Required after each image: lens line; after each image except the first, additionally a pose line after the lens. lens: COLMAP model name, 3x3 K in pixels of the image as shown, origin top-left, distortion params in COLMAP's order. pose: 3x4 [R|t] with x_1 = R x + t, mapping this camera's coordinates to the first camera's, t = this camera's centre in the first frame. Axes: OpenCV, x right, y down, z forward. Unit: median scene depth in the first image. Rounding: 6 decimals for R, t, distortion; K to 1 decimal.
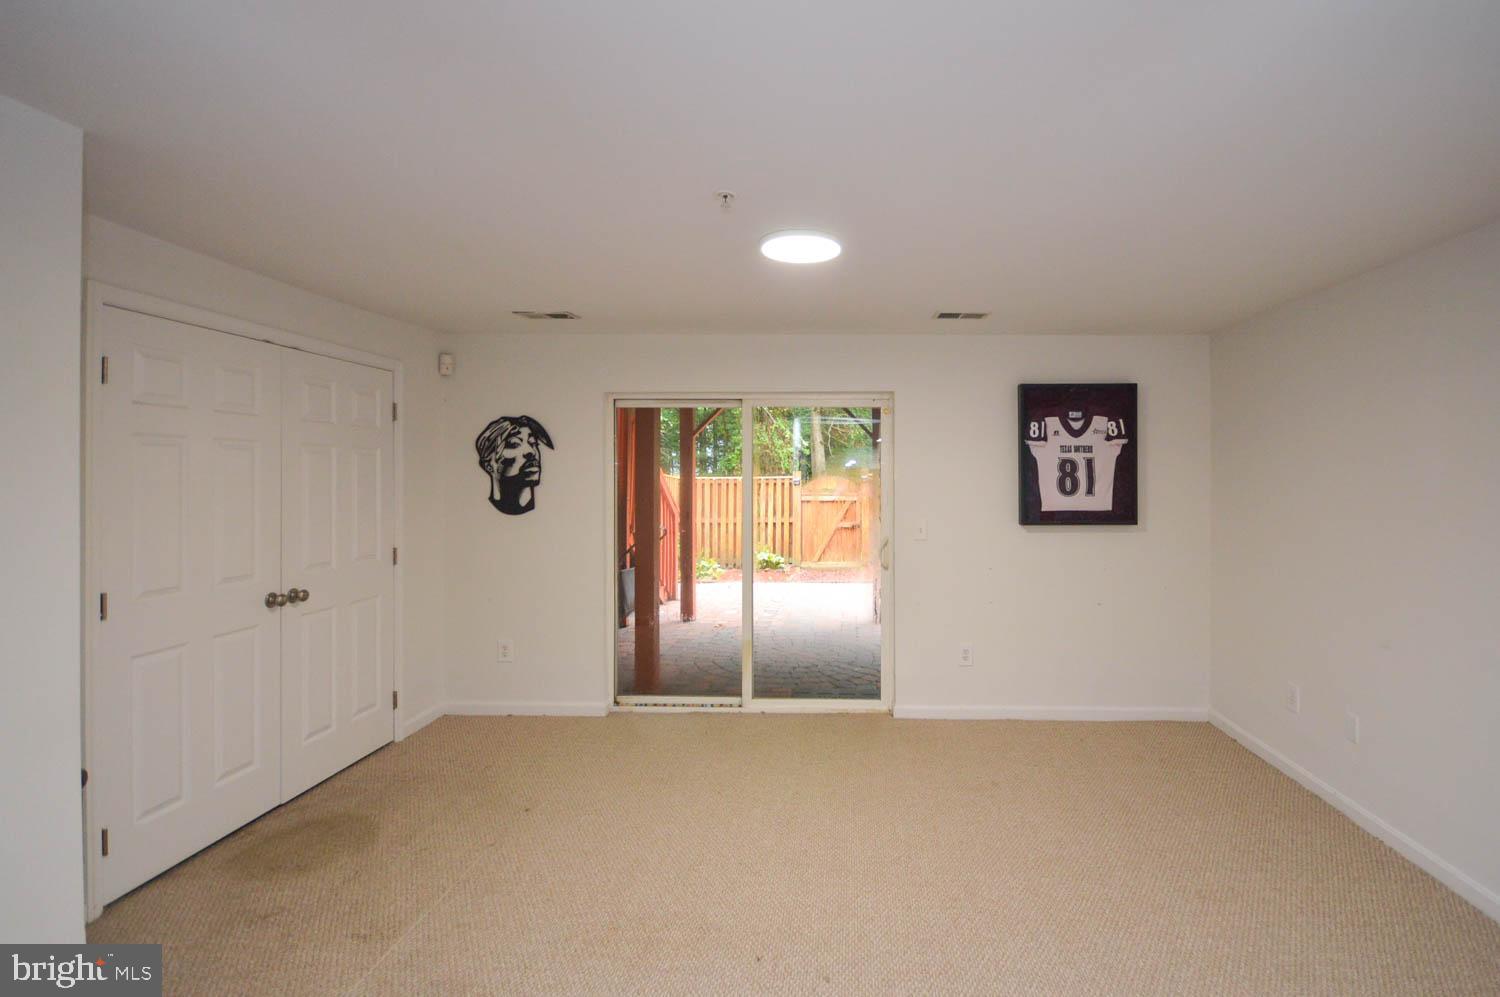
lens RADIAL K [[1571.3, 0, 750.0], [0, 1571.3, 498.5], [0, 0, 1]] dist [0.111589, -0.549765]
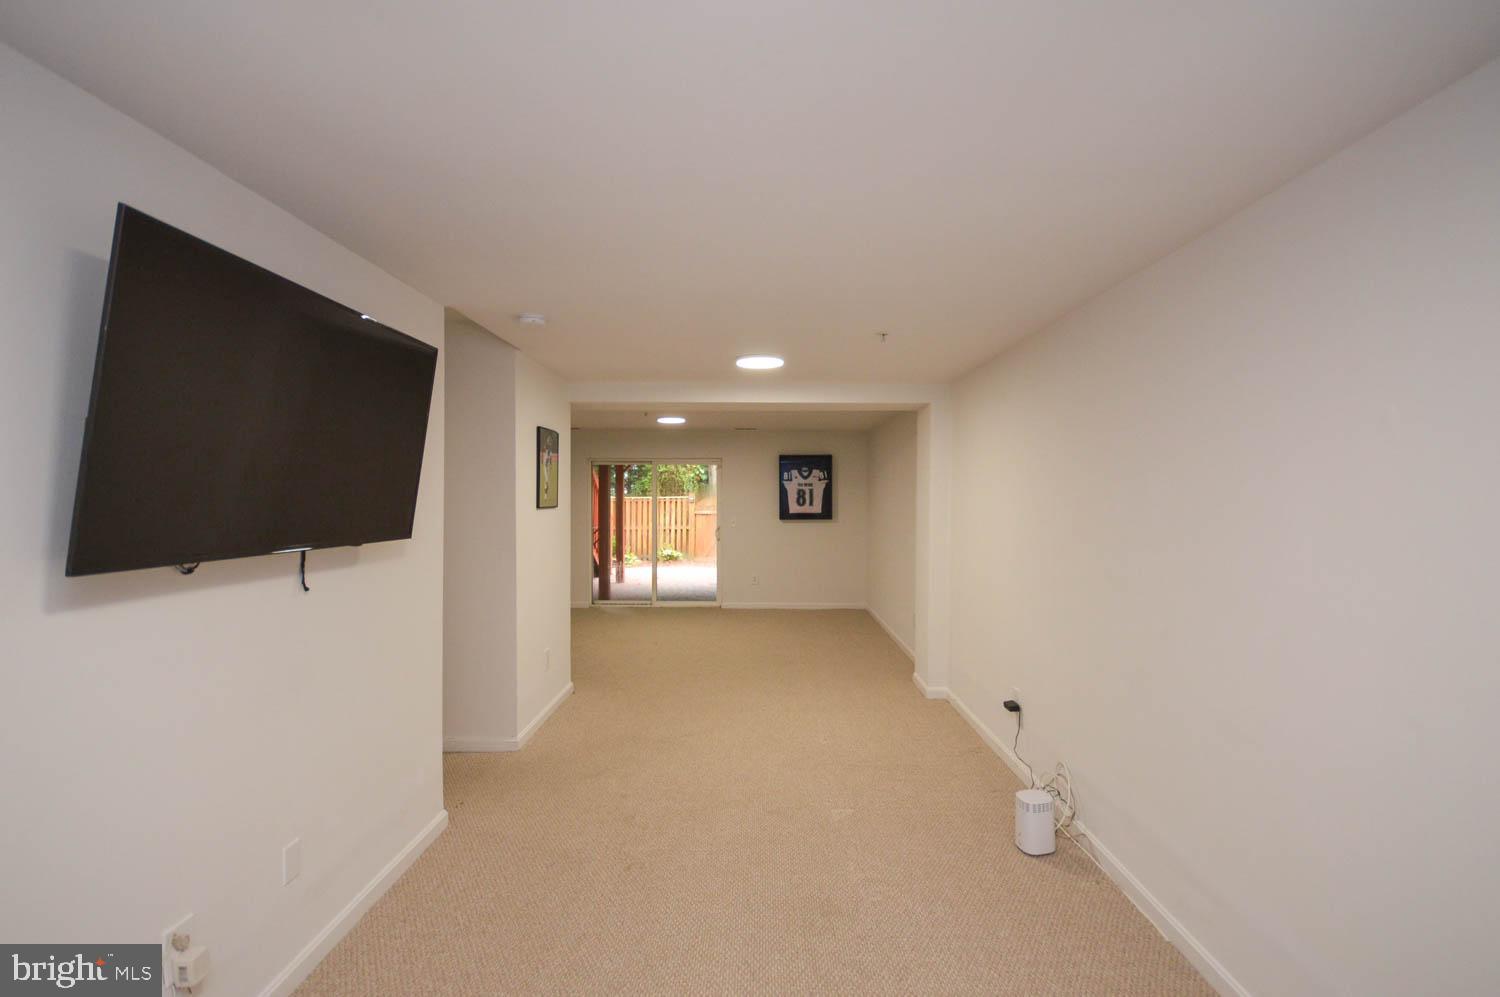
lens RADIAL K [[1571.3, 0, 750.0], [0, 1571.3, 498.5], [0, 0, 1]] dist [0.111589, -0.549765]
pose [[0.998433, -0.001447, 0.055933, 0.006686], [0.002129, 0.999924, -0.012128, 0.010158], [-0.055912, 0.012228, 0.998361, -0.856238]]
